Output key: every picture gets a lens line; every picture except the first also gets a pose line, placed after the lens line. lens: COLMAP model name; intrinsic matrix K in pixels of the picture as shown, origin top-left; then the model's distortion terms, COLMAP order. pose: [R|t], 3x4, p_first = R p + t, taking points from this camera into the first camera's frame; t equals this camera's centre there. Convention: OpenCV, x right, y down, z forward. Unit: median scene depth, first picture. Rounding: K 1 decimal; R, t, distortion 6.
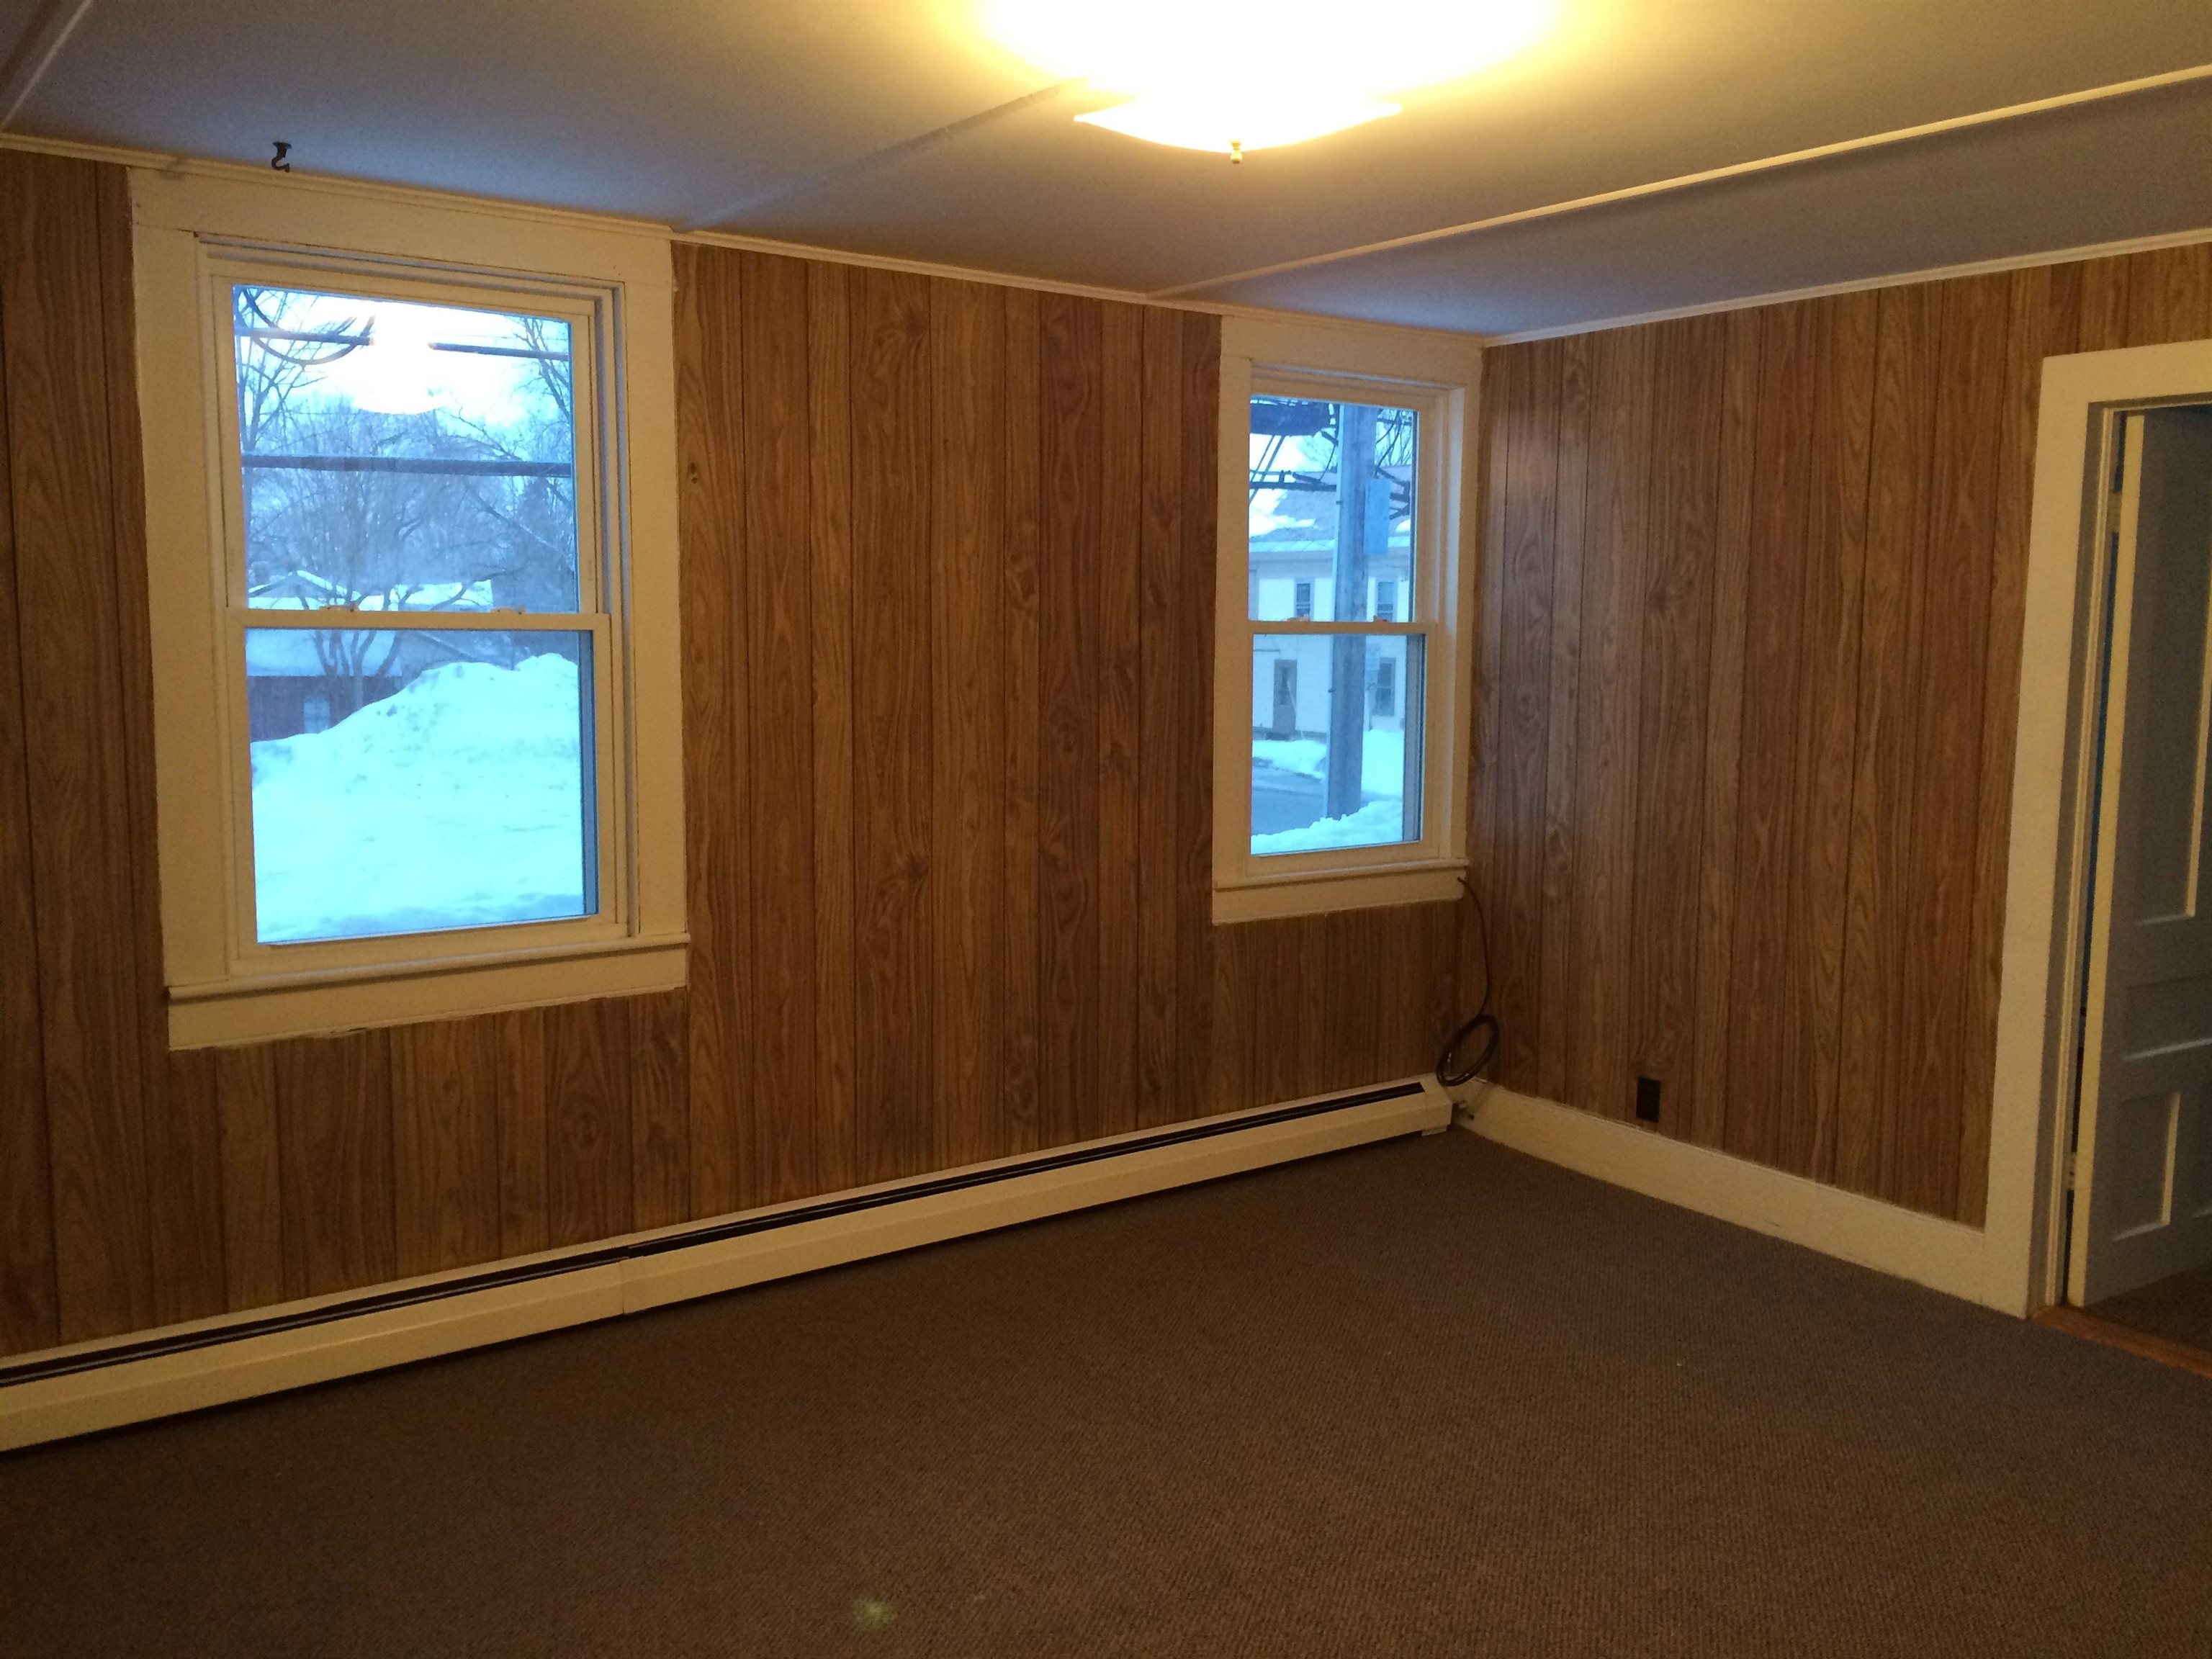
lens RADIAL K [[1902.4, 0, 1145.3], [0, 1902.4, 831.0], [0, 0, 1]] dist [0.067806, -0.081879]
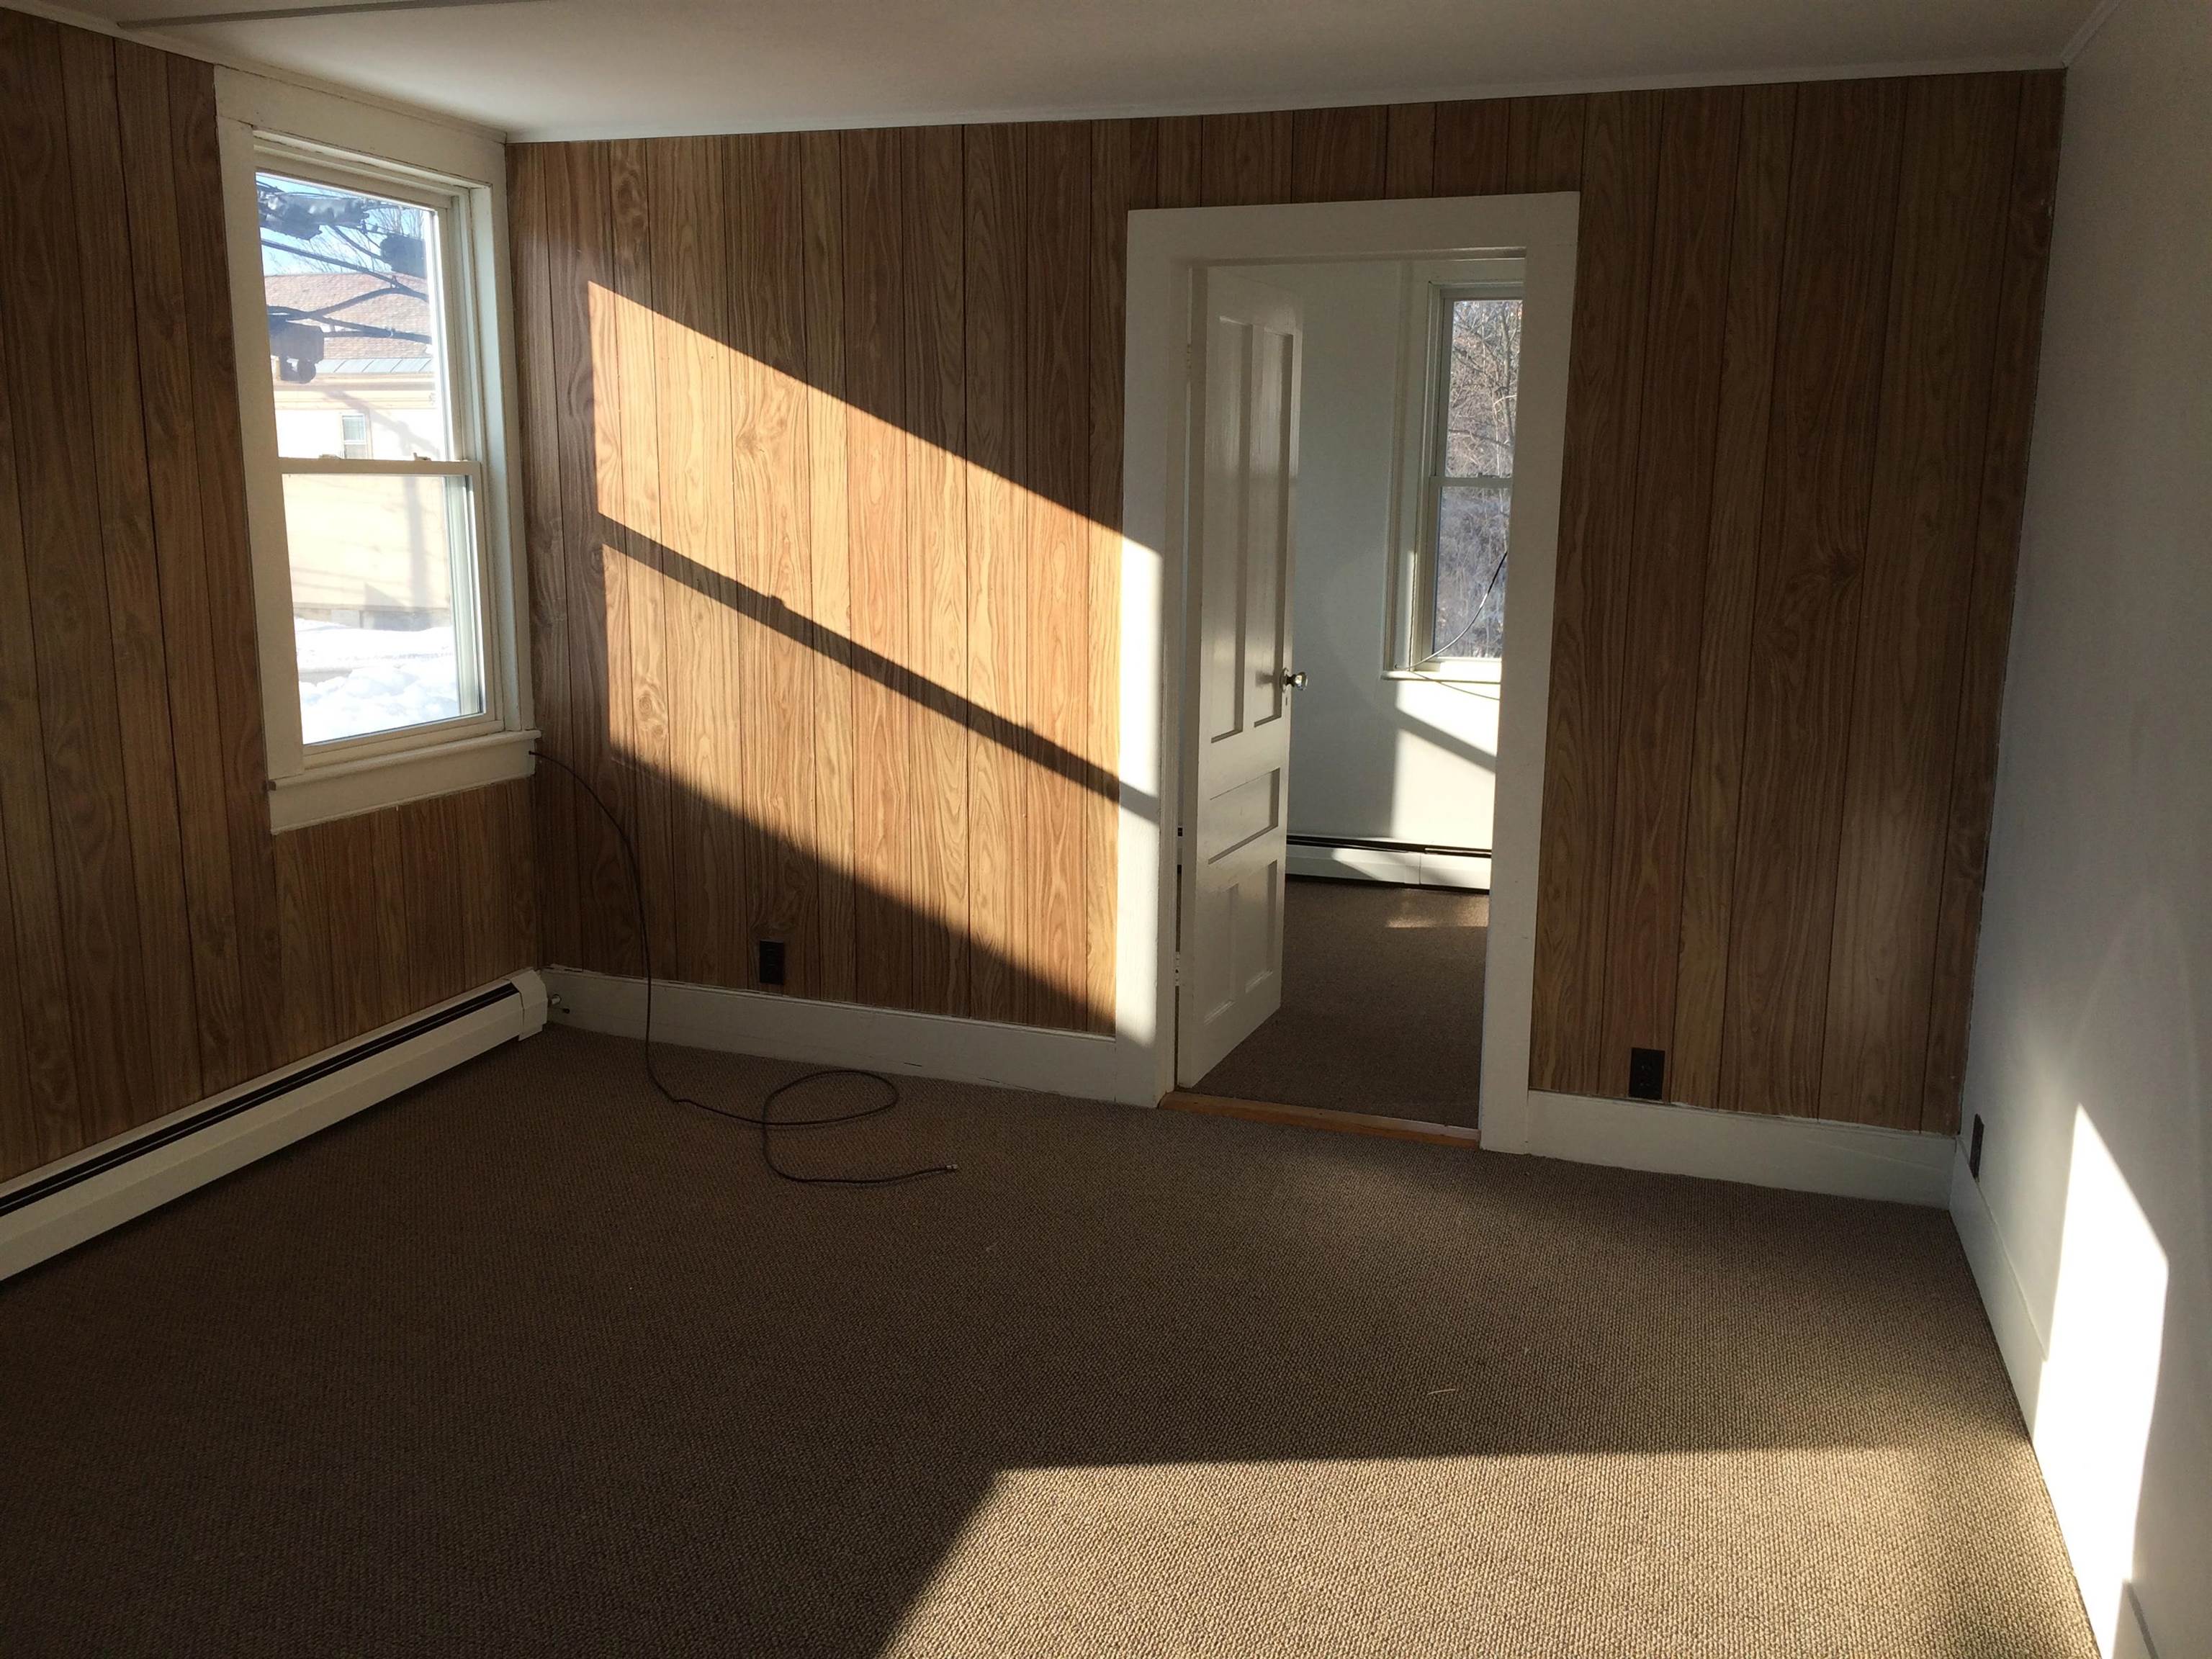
lens RADIAL K [[1890.4, 0, 1150.1], [0, 1890.4, 836.6], [0, 0, 1]] dist [0.080074, -0.078060]
pose [[0.812700, -0.110548, 0.572099, -0.137581], [0.062435, 0.992706, 0.103130, -0.011932], [-0.579327, -0.048095, 0.813675, 0.117658]]
